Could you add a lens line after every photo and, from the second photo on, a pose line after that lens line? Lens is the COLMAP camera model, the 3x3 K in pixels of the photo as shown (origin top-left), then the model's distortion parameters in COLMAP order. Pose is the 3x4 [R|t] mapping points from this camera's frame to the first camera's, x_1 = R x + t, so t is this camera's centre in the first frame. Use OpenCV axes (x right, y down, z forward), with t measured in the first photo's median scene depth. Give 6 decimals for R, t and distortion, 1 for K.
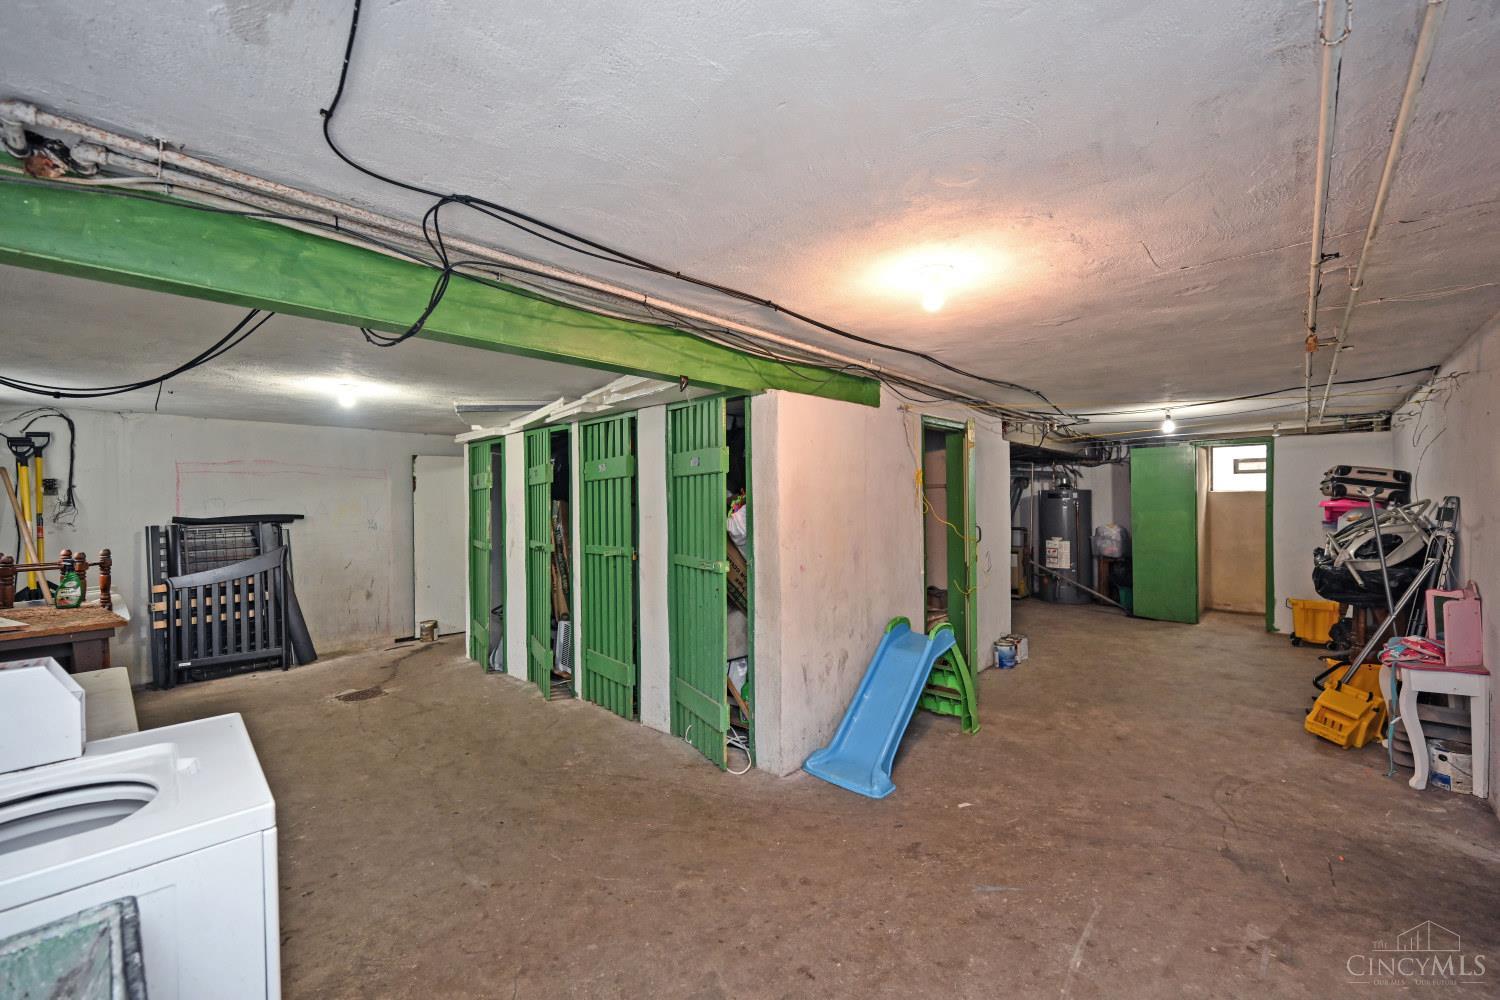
lens RADIAL K [[595.3, 0, 751.9], [0, 595.3, 500.9], [0, 0, 1]] dist [0.003092, 0.002361]
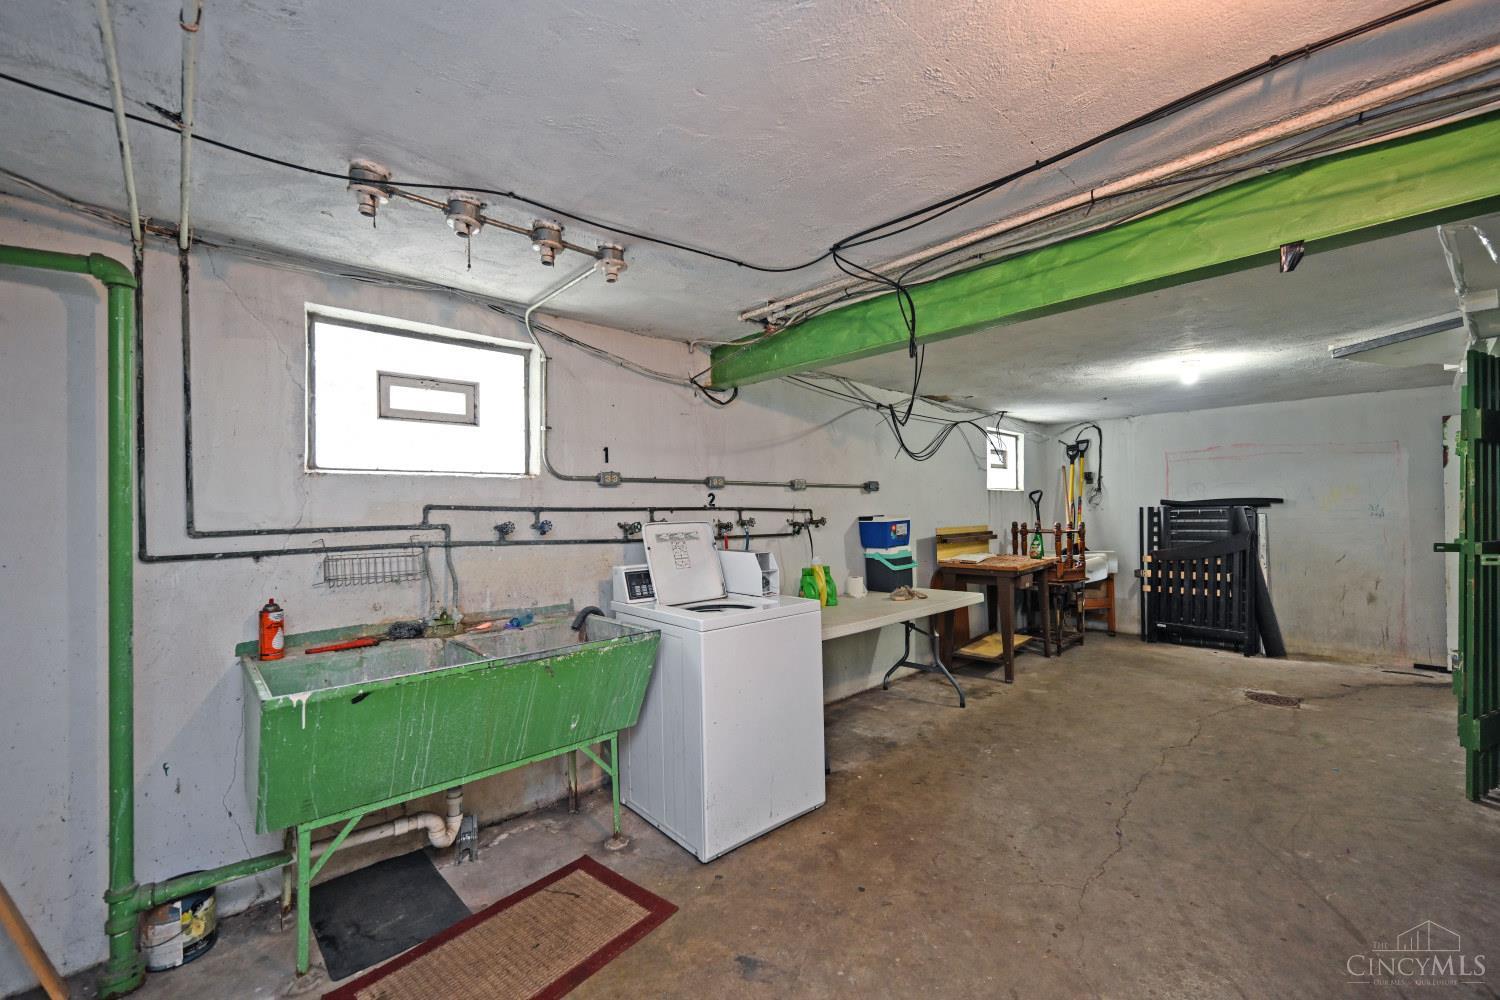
lens RADIAL K [[595.3, 0, 752.2], [0, 595.3, 507.4], [0, 0, 1]] dist [0.003092, 0.002361]
pose [[-0.051810, 0.012560, -0.998578, 0.297013], [0.014827, 0.999820, 0.011806, 0.019144], [0.998547, -0.014194, -0.051987, 0.301497]]
